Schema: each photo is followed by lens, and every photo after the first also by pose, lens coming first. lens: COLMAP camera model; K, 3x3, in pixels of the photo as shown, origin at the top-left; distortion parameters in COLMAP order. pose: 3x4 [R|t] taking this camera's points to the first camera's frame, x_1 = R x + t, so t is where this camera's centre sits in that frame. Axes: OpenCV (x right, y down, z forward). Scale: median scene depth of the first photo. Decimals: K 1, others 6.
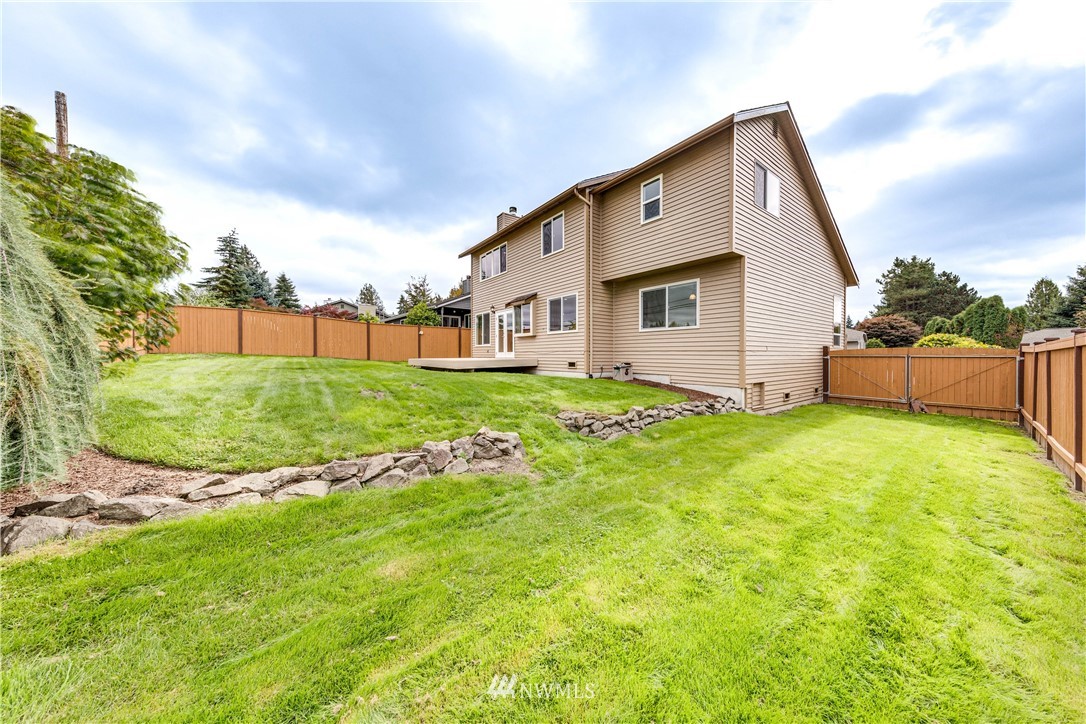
lens RADIAL K [[342.0, 0, 543.8], [0, 342.0, 354.7], [0, 0, 1]] dist [0.000996, 0.000062]
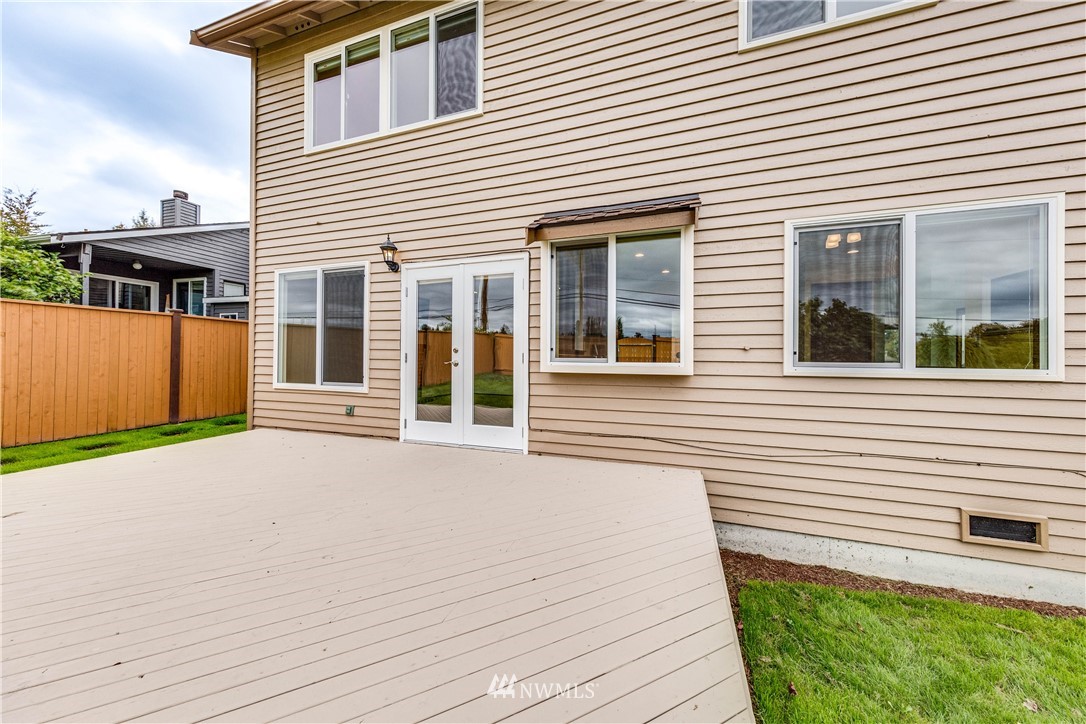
lens RADIAL K [[384.8, 0, 543.1], [0, 384.8, 356.7], [0, 0, 1]] dist [-0.000145, -0.000023]
pose [[0.828705, 0.008507, 0.559621, -0.214999], [-0.008553, 0.999960, -0.002535, -0.056682], [-0.559620, -0.002686, 0.828745, 0.695835]]
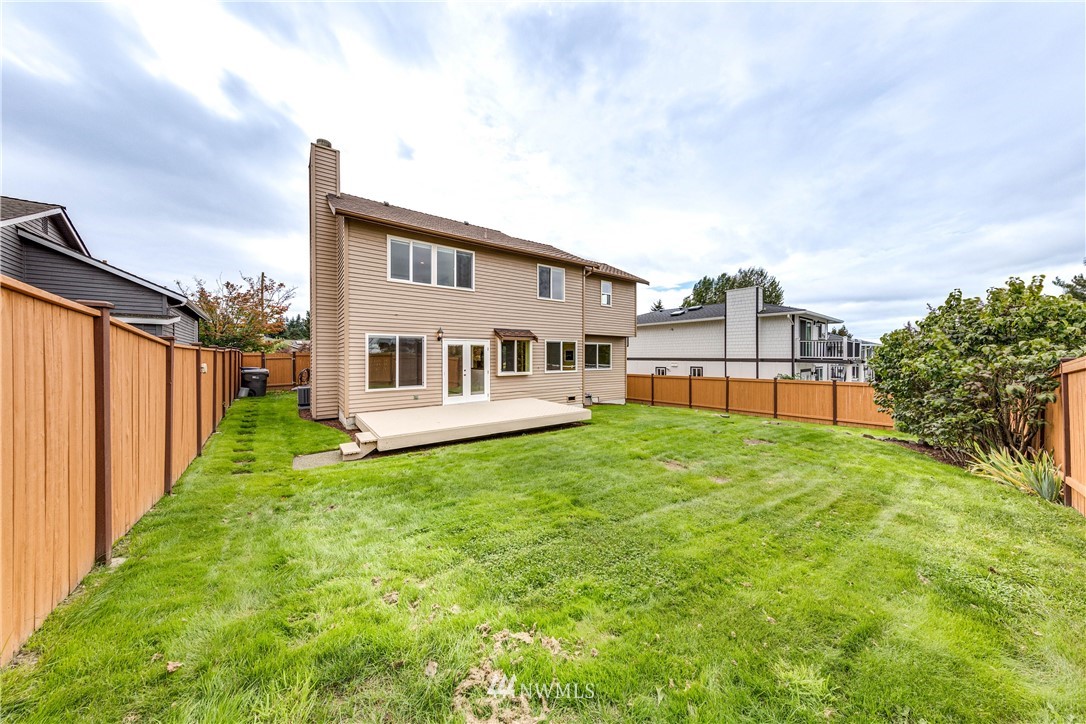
lens RADIAL K [[342.0, 0, 543.8], [0, 342.0, 354.7], [0, 0, 1]] dist [0.000996, 0.000062]
pose [[-0.006042, -0.003794, 0.999975, -0.820870], [-0.001546, 0.999992, 0.003785, -0.096401], [-0.999981, -0.001523, -0.006048, 0.800447]]
